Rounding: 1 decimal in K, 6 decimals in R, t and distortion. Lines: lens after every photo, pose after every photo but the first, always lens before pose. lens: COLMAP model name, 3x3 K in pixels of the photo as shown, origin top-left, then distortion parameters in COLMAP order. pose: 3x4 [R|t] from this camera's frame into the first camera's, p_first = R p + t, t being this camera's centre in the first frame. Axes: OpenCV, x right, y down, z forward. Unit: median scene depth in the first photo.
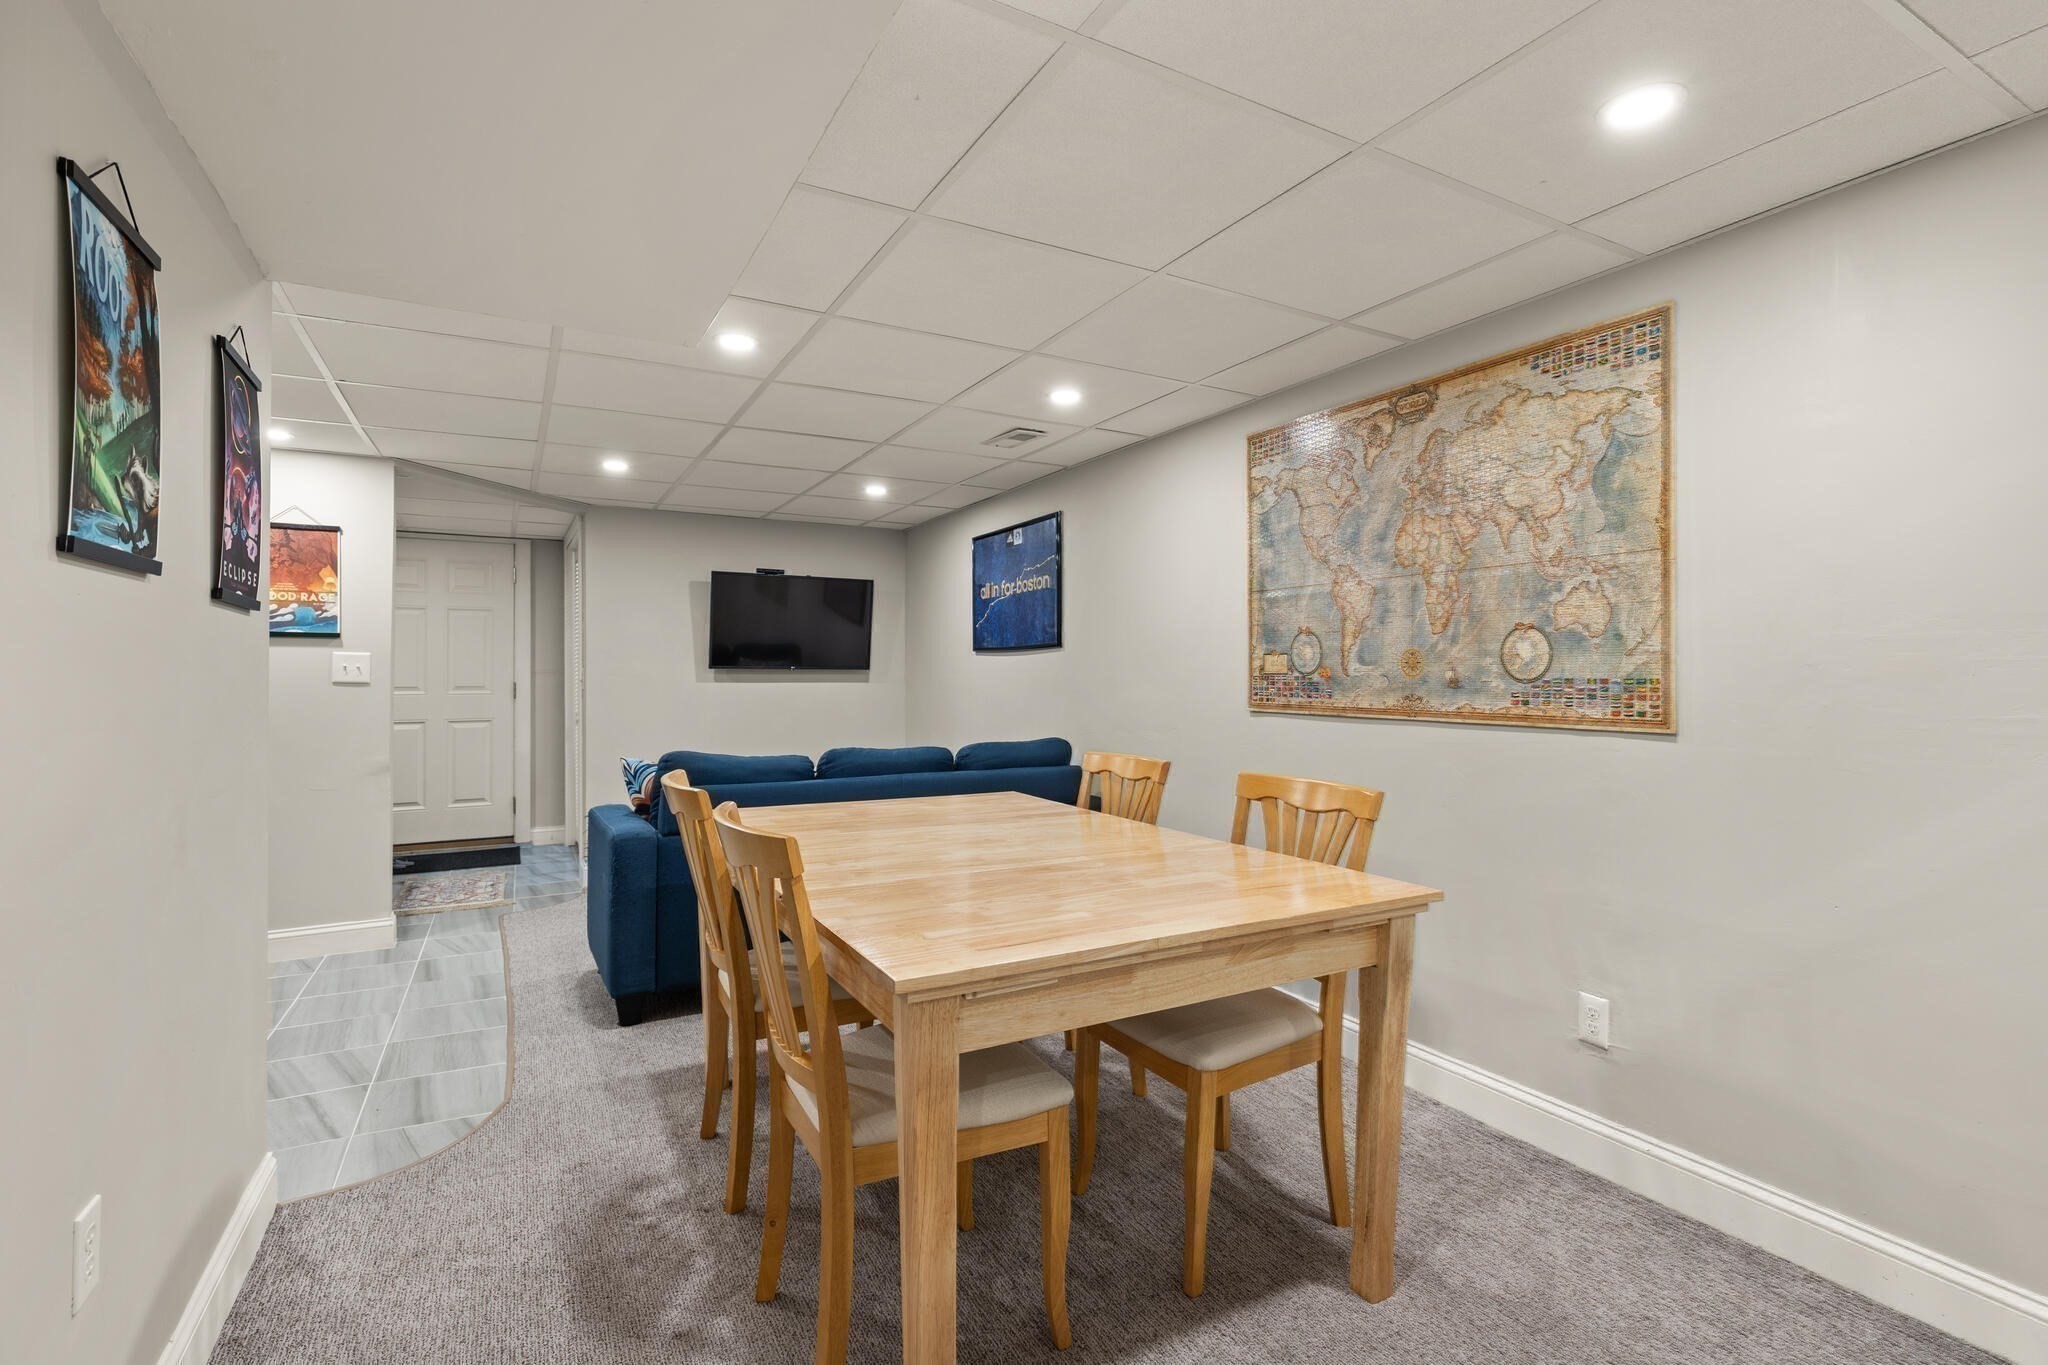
lens RADIAL K [[942.9, 0, 1028.1], [0, 942.9, 675.1], [0, 0, 1]] dist [0.002813, -0.000211]
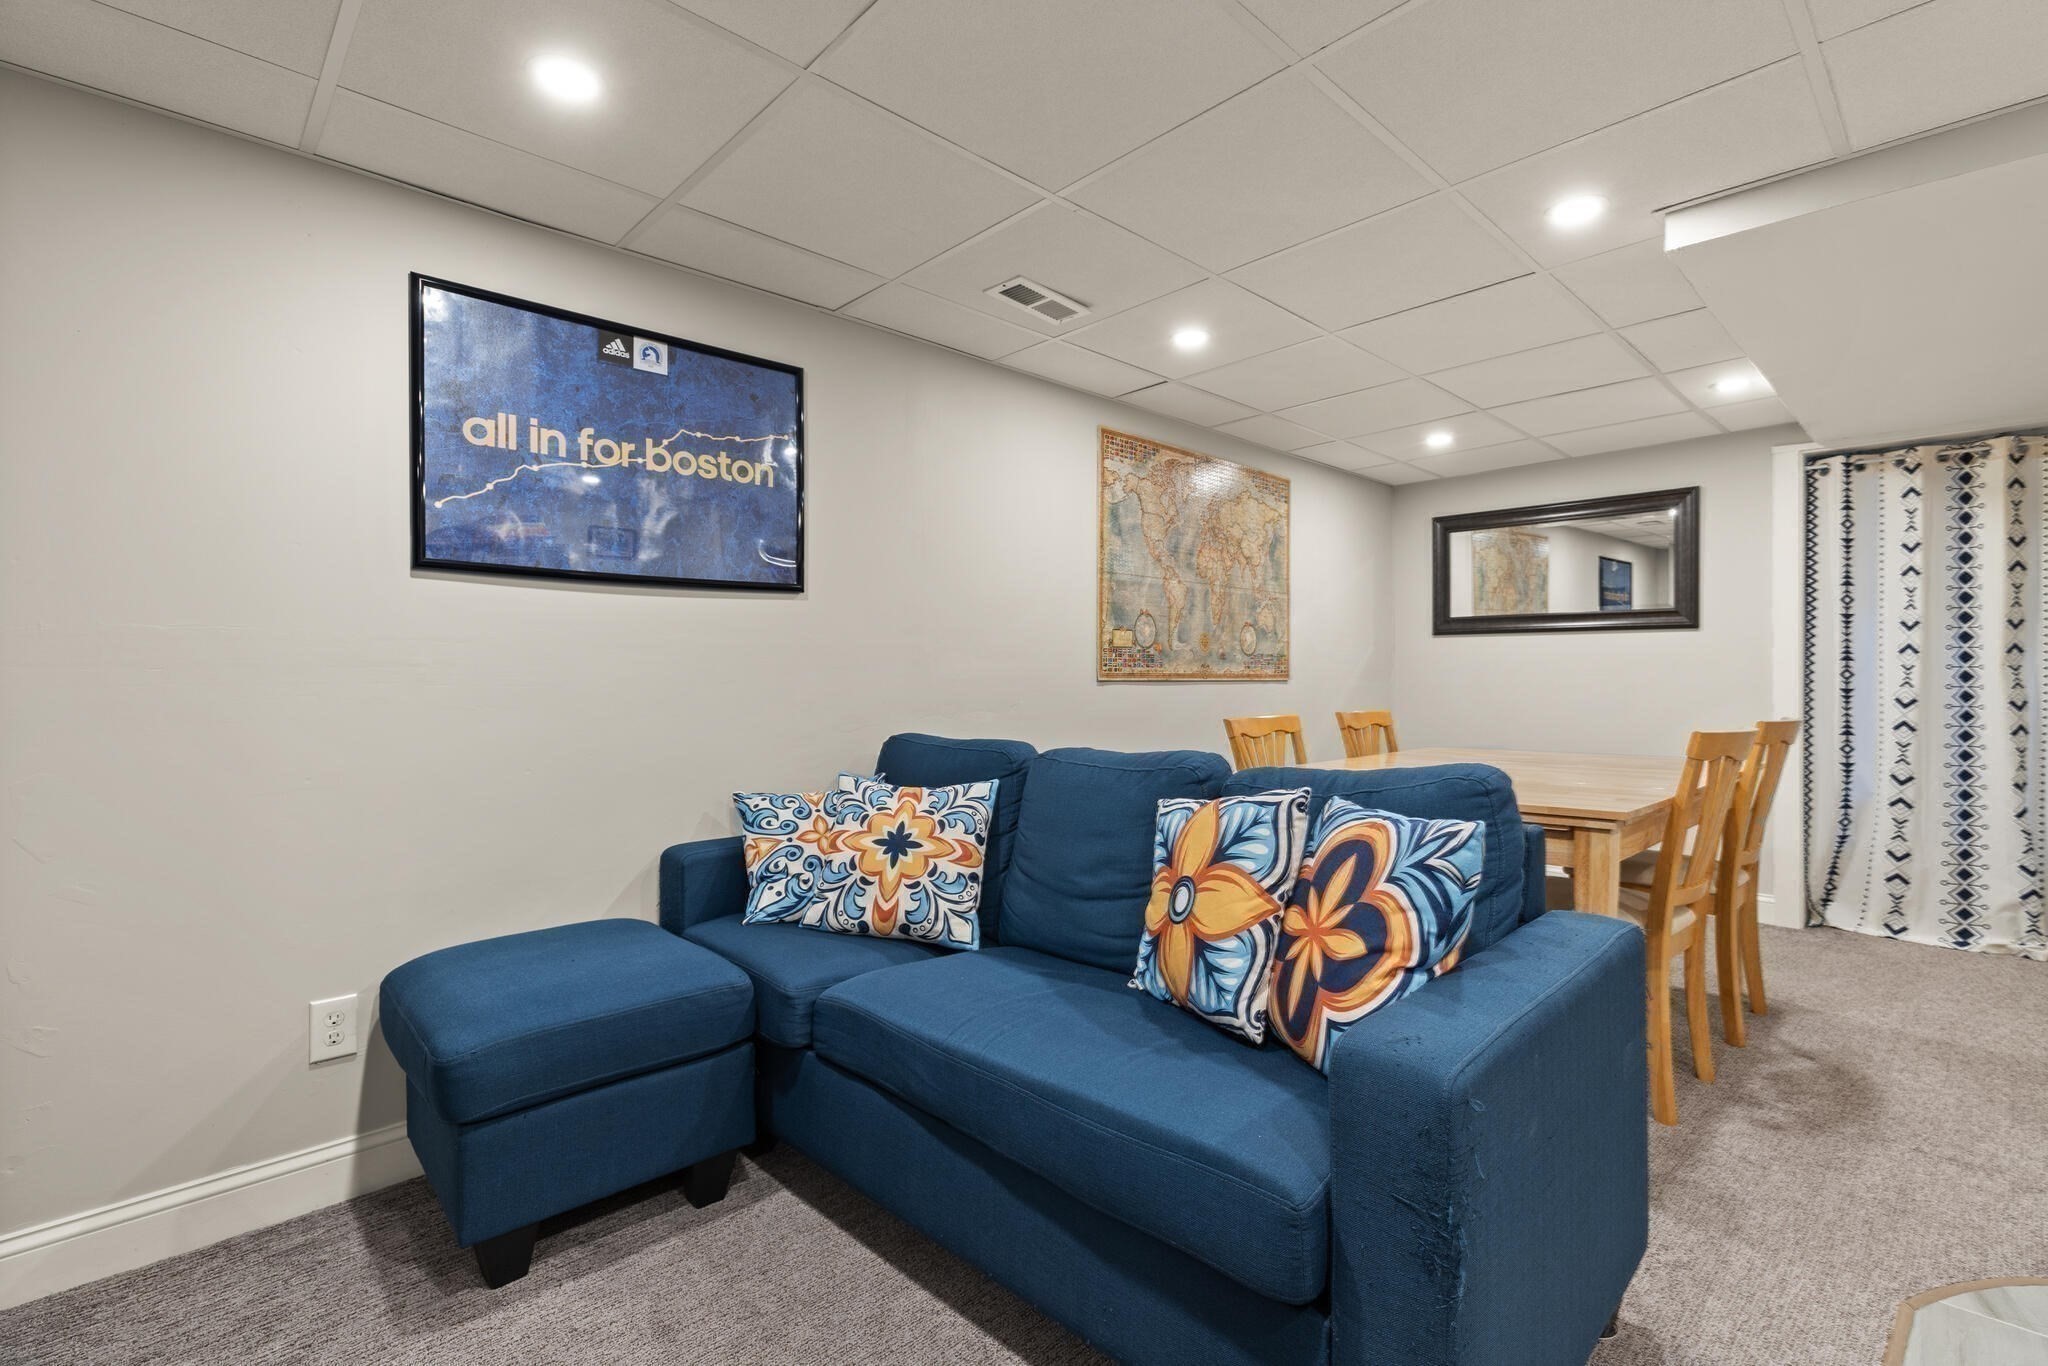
lens RADIAL K [[942.9, 0, 1027.6], [0, 942.9, 682.0], [0, 0, 1]] dist [0.002813, -0.000211]
pose [[-0.256343, -0.004843, 0.966574, -0.896623], [0.003542, 0.999976, 0.005950, 0.037136], [-0.966579, 0.004949, -0.256319, 1.536518]]
